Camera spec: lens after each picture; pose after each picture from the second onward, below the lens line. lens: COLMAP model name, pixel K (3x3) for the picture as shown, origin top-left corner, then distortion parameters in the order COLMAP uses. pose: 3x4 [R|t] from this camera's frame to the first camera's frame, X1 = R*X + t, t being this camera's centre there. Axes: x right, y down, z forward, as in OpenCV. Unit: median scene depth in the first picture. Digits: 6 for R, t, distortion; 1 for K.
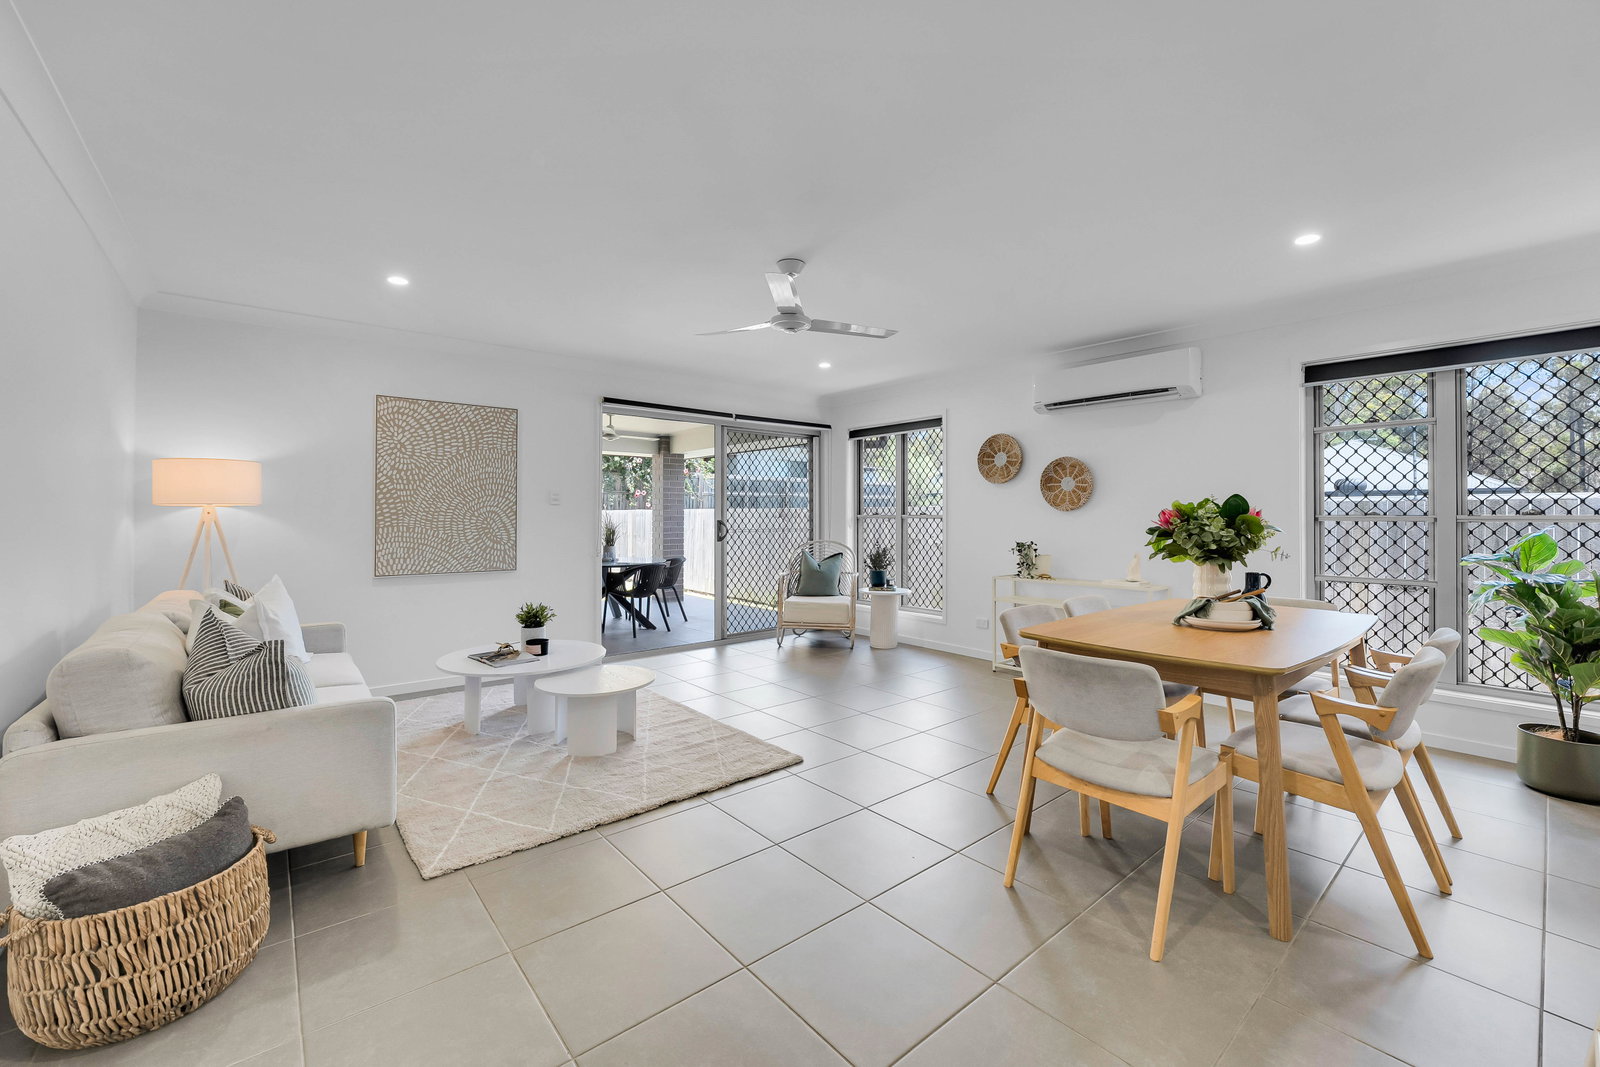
lens RADIAL K [[646.2, 0, 797.5], [0, 646.2, 517.9], [0, 0, 1]] dist [-0.001037, -0.000086]
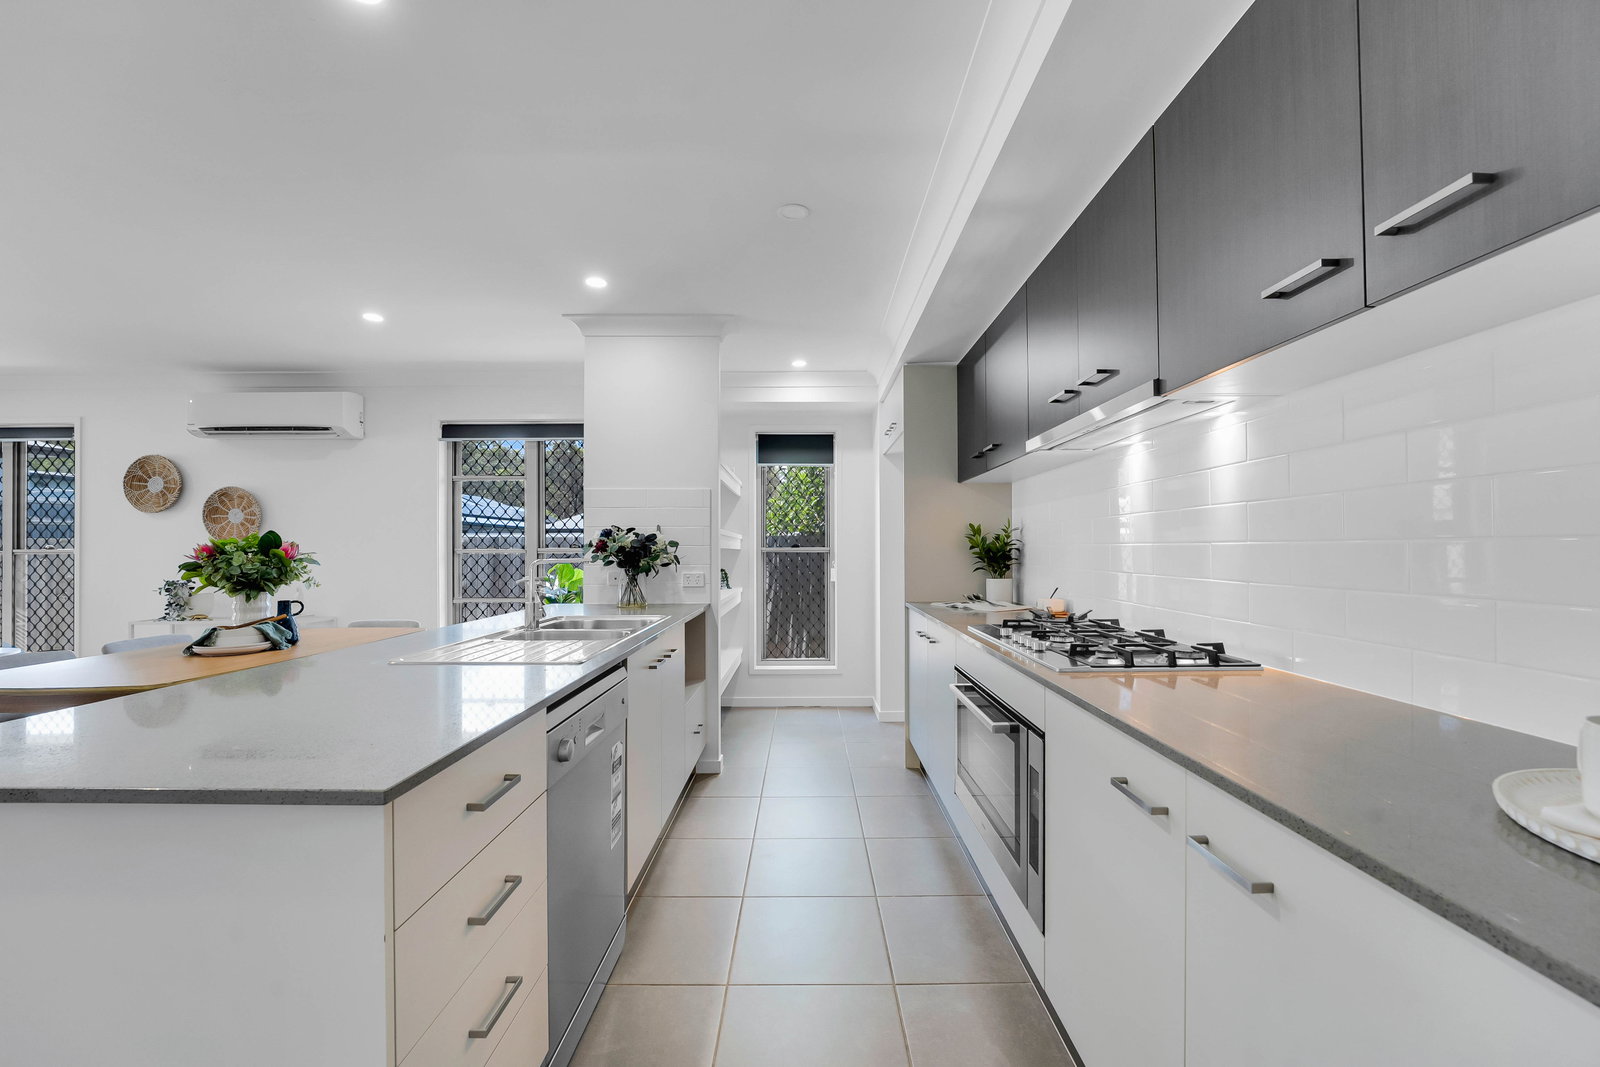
lens RADIAL K [[659.9, 0, 798.7], [0, 659.9, 552.9], [0, 0, 1]] dist [-0.000787, -0.000047]
pose [[0.656875, -0.010323, 0.753929, 0.251213], [0.007041, 0.999947, 0.007557, -0.000504], [-0.753967, 0.000345, 0.656913, -0.257152]]
